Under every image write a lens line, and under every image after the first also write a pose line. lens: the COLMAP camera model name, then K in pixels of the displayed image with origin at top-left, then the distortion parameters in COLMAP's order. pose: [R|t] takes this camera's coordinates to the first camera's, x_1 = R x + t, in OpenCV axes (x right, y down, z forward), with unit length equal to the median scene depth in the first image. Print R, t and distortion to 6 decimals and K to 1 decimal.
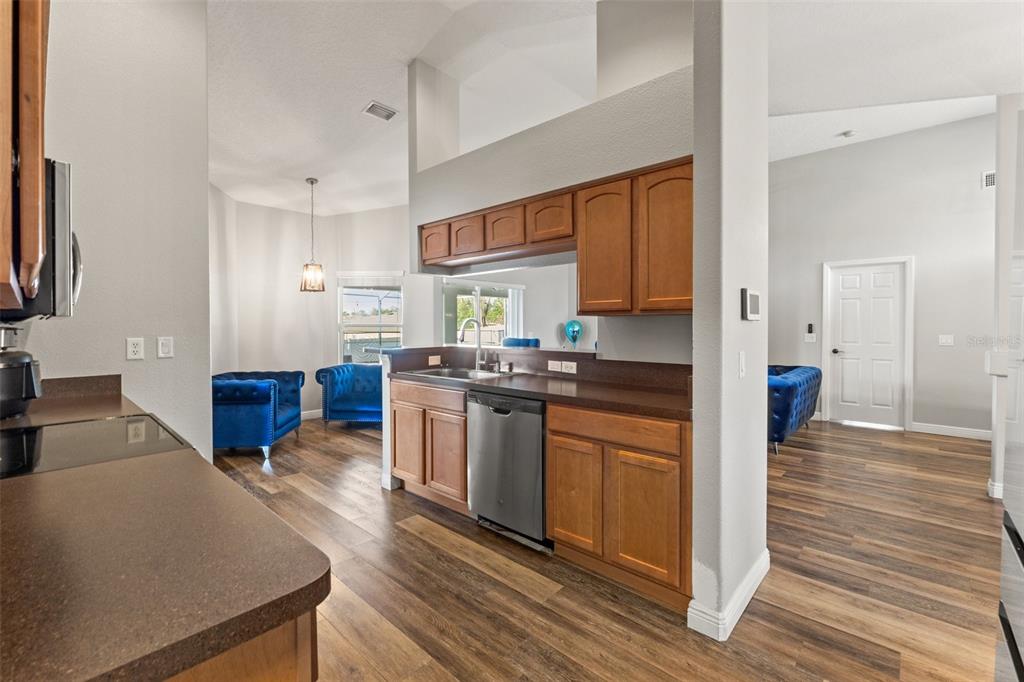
lens RADIAL K [[439.1, 0, 510.1], [0, 439.1, 327.4], [0, 0, 1]] dist [-0.002671, -0.000021]
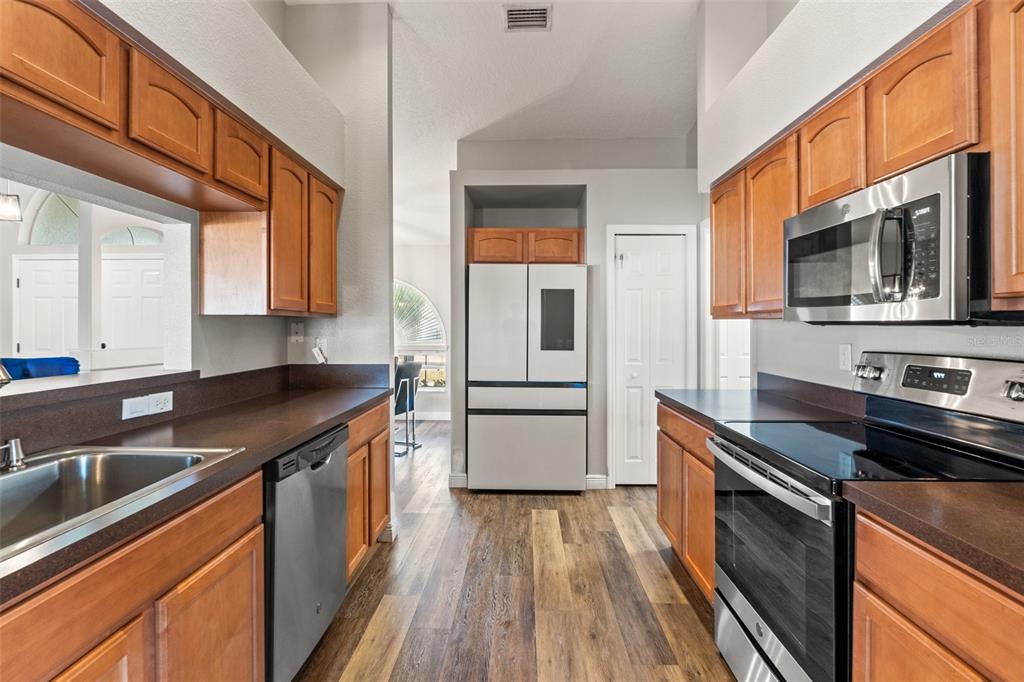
lens RADIAL K [[489.1, 0, 507.9], [0, 489.1, 324.7], [0, 0, 1]] dist [0.001245, 0.000232]
pose [[-0.654200, 0.001948, 0.756319, -0.555013], [0.001351, 0.999998, -0.001407, -0.006472], [-0.756321, 0.000101, -0.654201, 0.944459]]
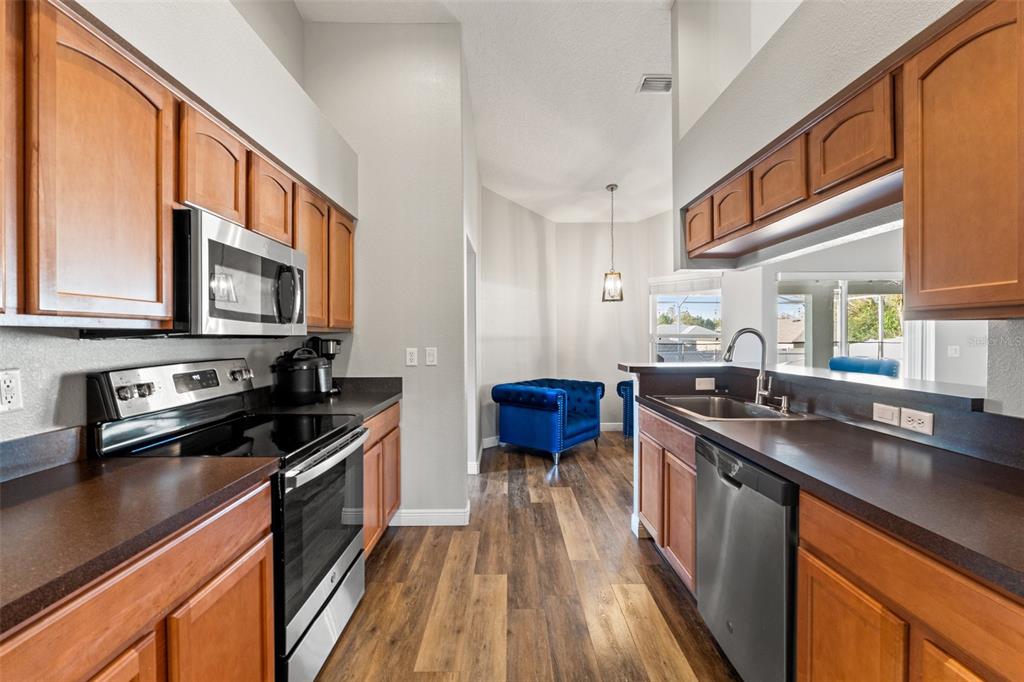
lens RADIAL K [[437.3, 0, 508.7], [0, 437.3, 339.5], [0, 0, 1]] dist [-0.009208, -0.000025]
pose [[0.680873, 0.006147, -0.732376, 0.158947], [-0.000368, 0.999968, 0.008051, -0.007415], [0.732402, -0.005212, 0.680853, 0.268222]]
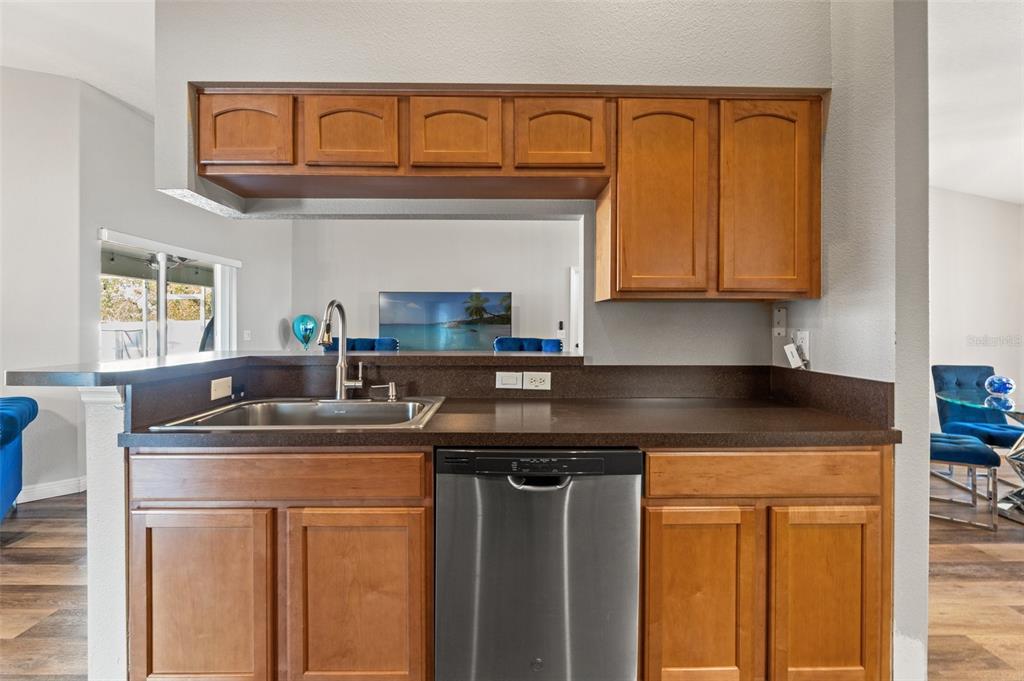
lens RADIAL K [[439.1, 0, 510.1], [0, 439.1, 326.9], [0, 0, 1]] dist [-0.002671, -0.000021]
pose [[0.725117, 0.000672, 0.688626, -0.293831], [-0.000436, 1.000000, -0.000517, 0.011537], [-0.688626, 0.000074, 0.725117, 0.496373]]
